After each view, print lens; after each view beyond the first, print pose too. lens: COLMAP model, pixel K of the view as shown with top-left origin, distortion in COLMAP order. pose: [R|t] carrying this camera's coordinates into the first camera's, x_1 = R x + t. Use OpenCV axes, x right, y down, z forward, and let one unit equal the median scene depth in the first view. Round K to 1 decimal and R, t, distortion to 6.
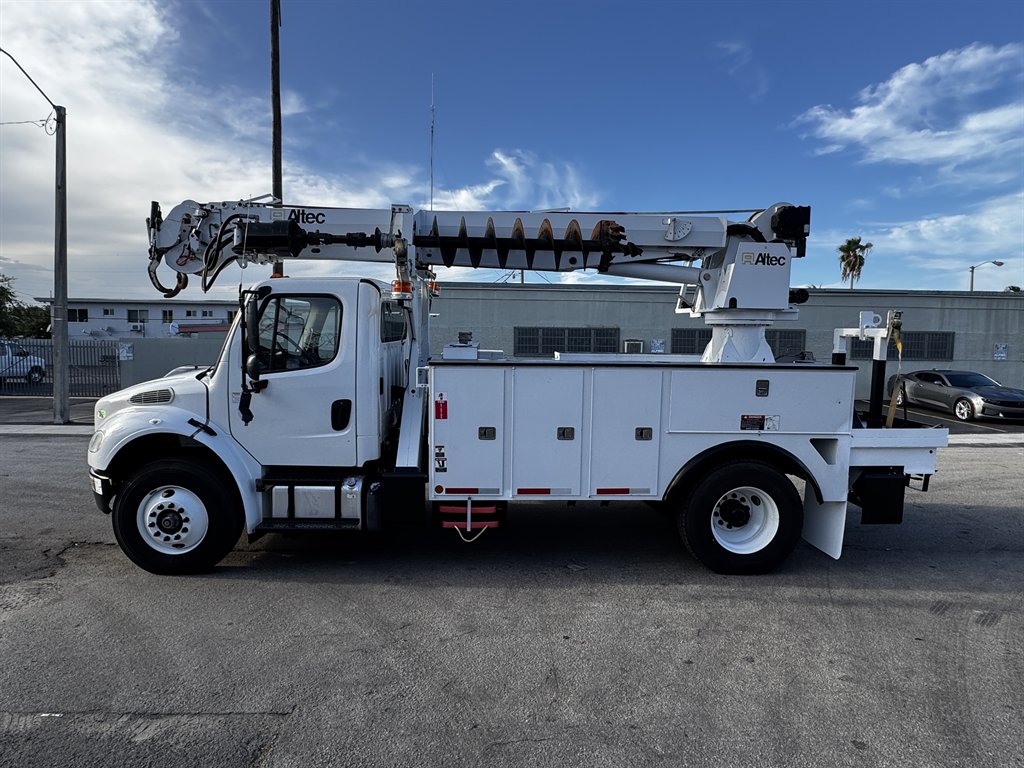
lens RADIAL K [[568.7, 0, 509.6], [0, 568.7, 385.2], [0, 0, 1]] dist [-0.008003, 0.004242]
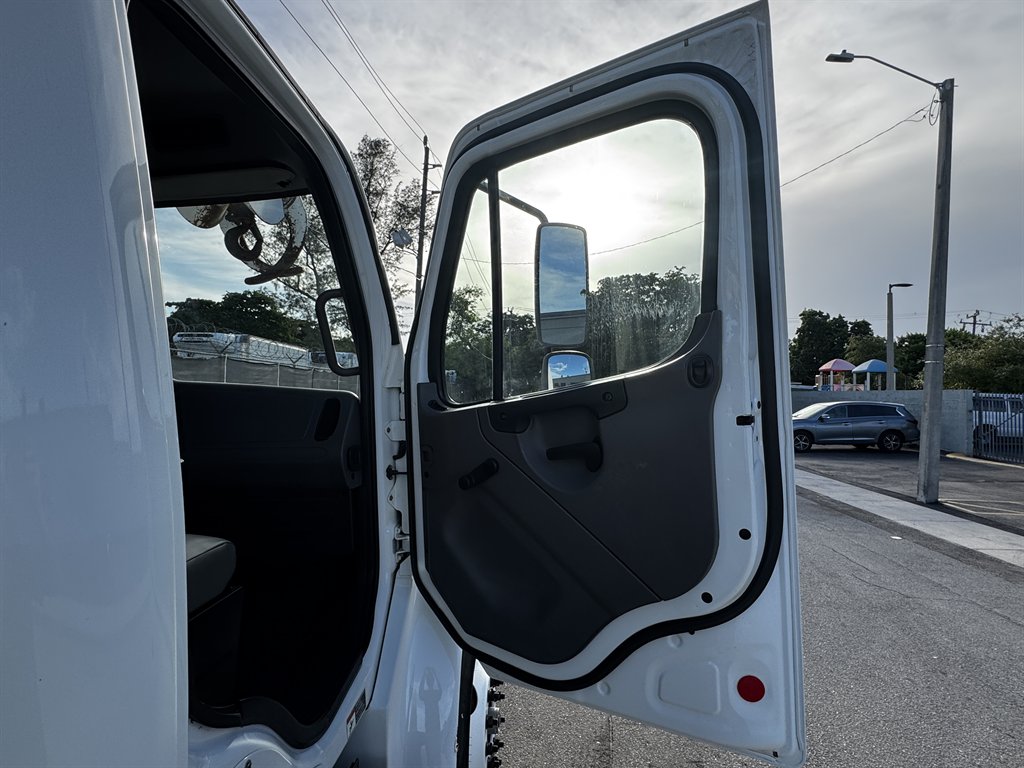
lens RADIAL K [[520.3, 0, 509.5], [0, 520.3, 377.8], [0, 0, 1]] dist [-0.008310, 0.001353]
pose [[-0.100828, -0.045048, -0.993883, -0.198836], [-0.077436, 0.996299, -0.037302, -0.078064], [0.991886, 0.073201, -0.103943, 1.509546]]
